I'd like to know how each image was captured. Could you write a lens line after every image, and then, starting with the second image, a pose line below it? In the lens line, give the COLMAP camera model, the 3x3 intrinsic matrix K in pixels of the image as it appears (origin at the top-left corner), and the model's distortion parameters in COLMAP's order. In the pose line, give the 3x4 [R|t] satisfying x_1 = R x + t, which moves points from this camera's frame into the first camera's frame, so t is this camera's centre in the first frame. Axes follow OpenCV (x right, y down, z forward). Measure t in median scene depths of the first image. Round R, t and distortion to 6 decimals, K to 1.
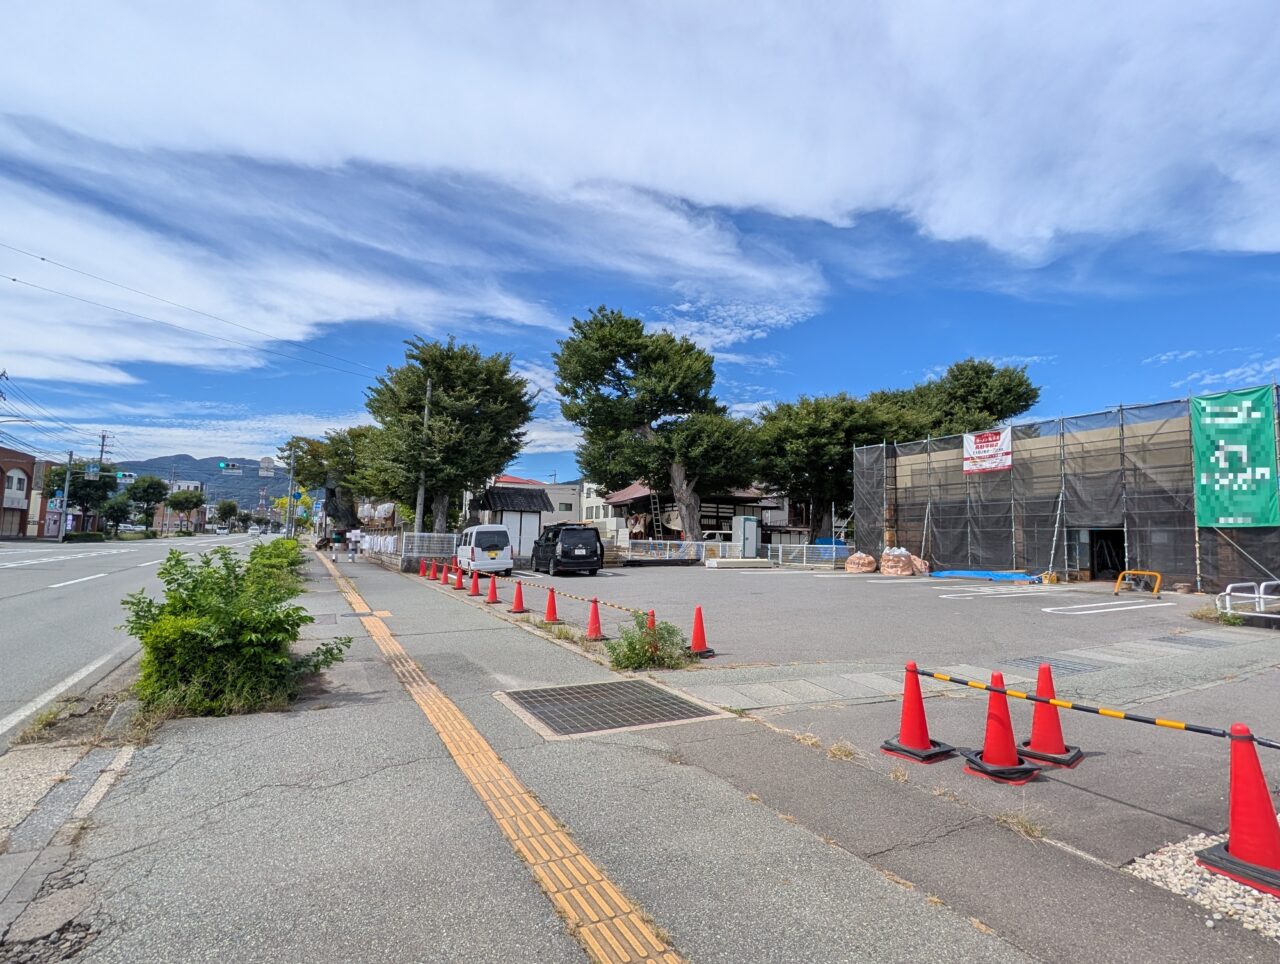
lens RADIAL K [[635.5, 0, 658.9], [0, 635.5, 489.6], [0, 0, 1]] dist [0.001694, 0.000643]
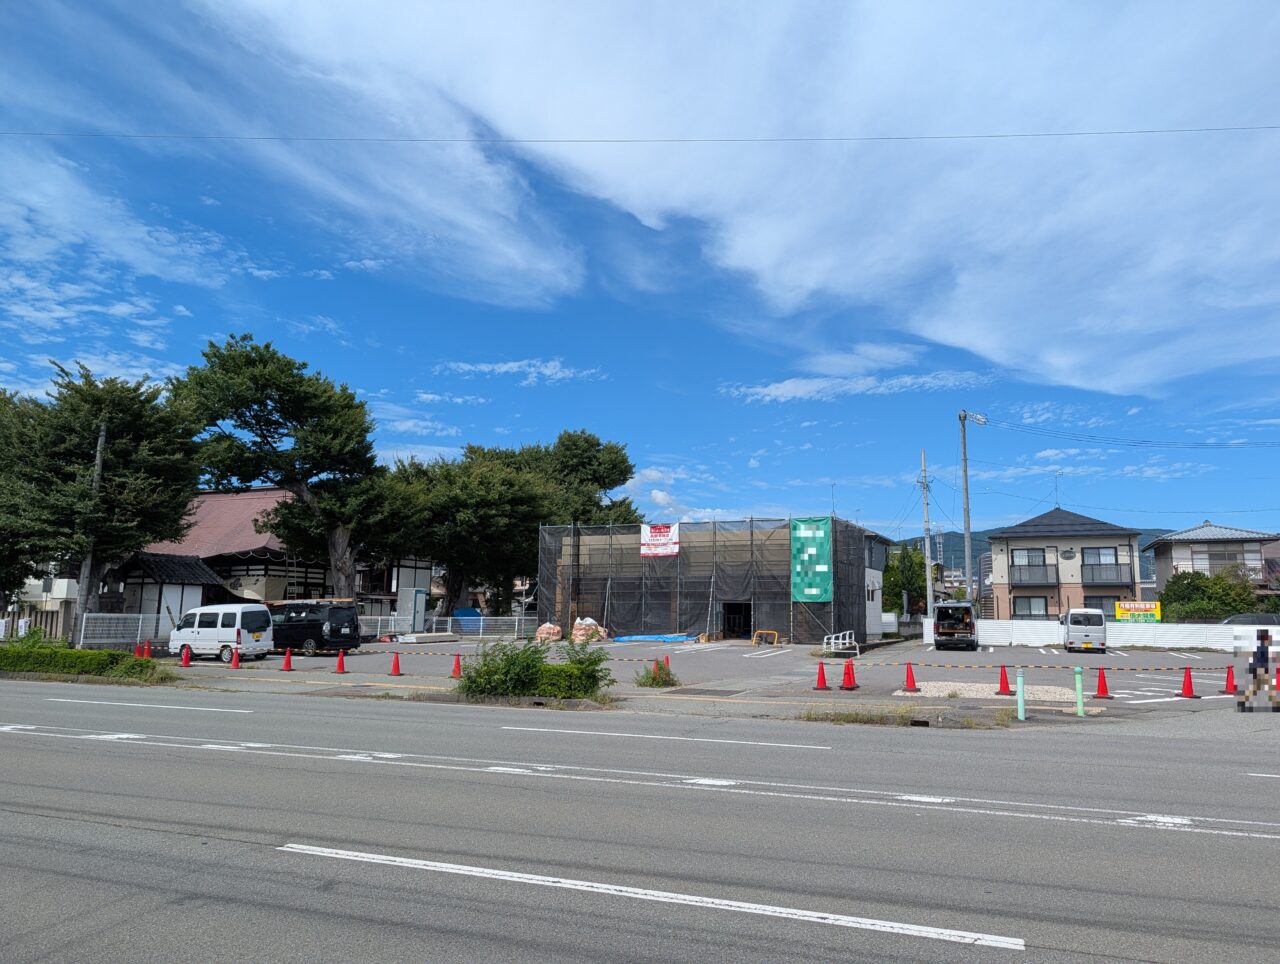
lens RADIAL K [[885.2, 0, 658.9], [0, 885.2, 478.2], [0, 0, 1]] dist [0.040988, -0.001601]
pose [[0.776002, 0.076618, 0.626060, -0.607217], [-0.038357, 0.996490, -0.074408, -0.051800], [-0.629564, 0.033727, 0.776217, -0.379740]]
